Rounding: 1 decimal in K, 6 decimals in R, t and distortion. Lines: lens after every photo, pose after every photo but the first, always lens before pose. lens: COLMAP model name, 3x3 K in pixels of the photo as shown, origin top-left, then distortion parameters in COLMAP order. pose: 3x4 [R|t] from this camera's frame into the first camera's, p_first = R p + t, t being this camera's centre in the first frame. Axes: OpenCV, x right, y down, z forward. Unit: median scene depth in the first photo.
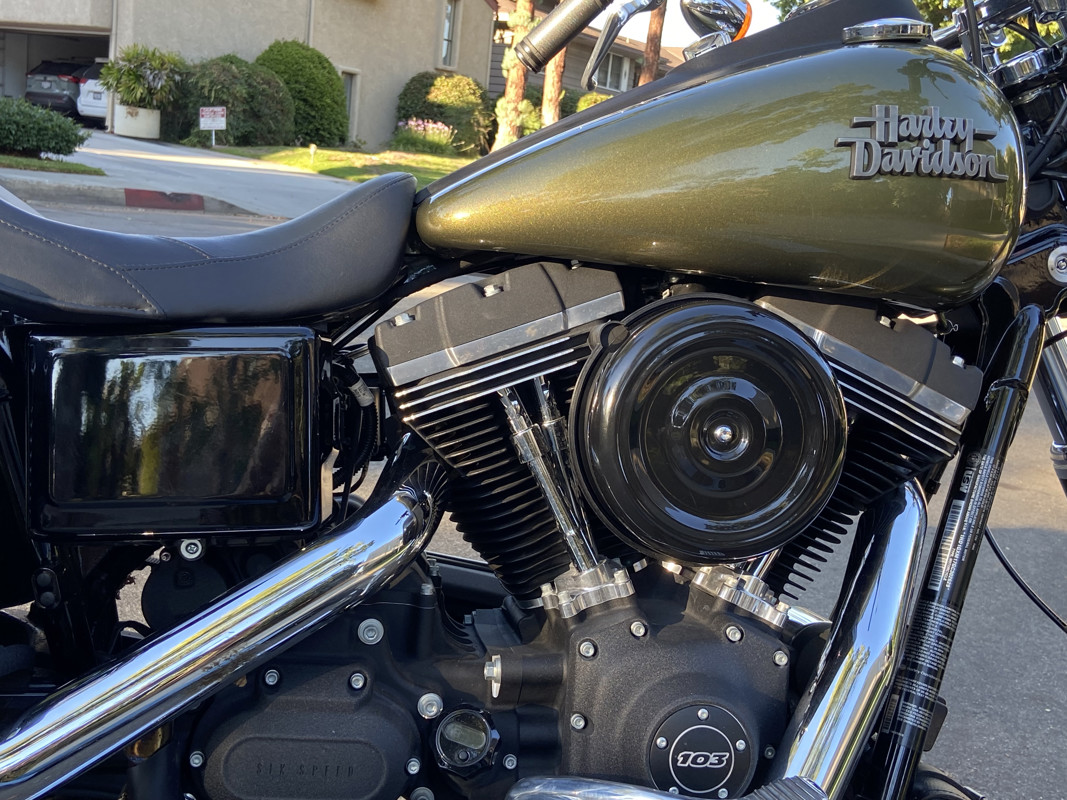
lens RADIAL K [[1203.2, 0, 533.5], [0, 1203.2, 400.0], [0, 0, 1]] dist [0.106660, -0.025090]
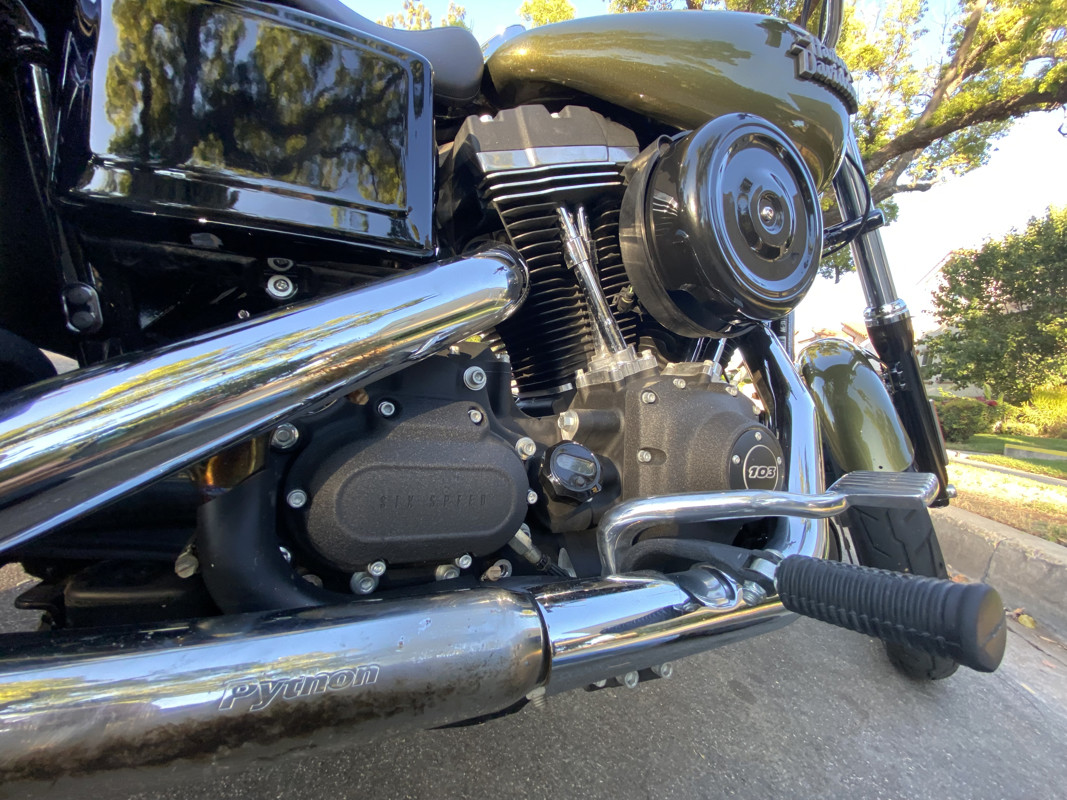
lens RADIAL K [[422.5, 0, 533.5], [0, 422.5, 400.0], [0, 0, 1]] dist [0.030121, 0.000060]
pose [[0.939592, 0.008611, 0.342187, -0.224625], [0.012146, 0.998215, -0.058469, 0.245936], [-0.342080, 0.059093, 0.937811, 0.674221]]
